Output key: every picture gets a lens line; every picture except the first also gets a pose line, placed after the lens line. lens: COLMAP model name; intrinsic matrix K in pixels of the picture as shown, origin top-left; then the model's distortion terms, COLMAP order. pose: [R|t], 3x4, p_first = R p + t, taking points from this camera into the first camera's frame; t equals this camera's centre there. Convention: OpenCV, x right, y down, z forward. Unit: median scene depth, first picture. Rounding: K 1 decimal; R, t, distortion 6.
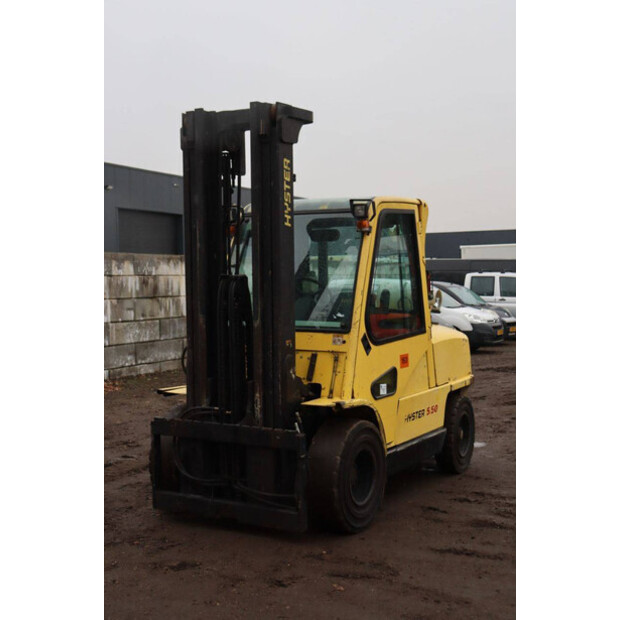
lens RADIAL K [[872.8, 0, 310.2], [0, 872.8, 310.4], [0, 0, 1]] dist [0.024060, 0.000000]
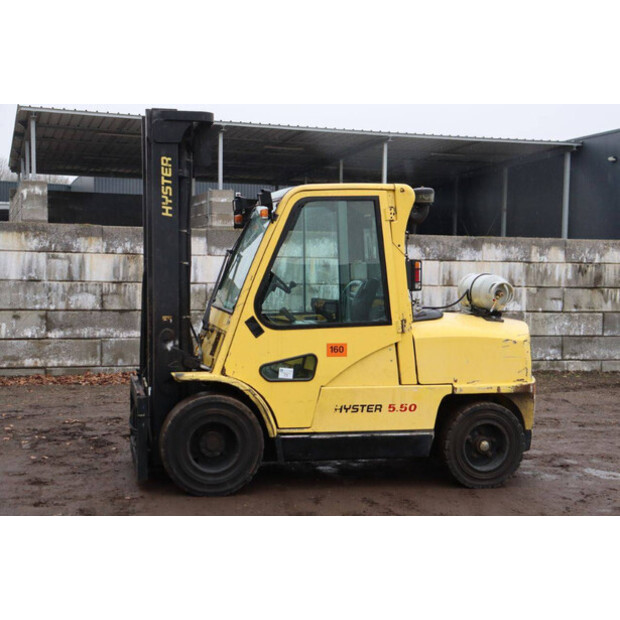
lens RADIAL K [[975.2, 0, 310.0], [0, 975.2, 310.2], [0, 0, 1]] dist [0.138999, 0.000000]
pose [[0.696504, 0.059900, -0.715049, 0.358440], [-0.053625, 0.998068, 0.031374, -0.008315], [0.715547, 0.016492, 0.698370, 0.083966]]
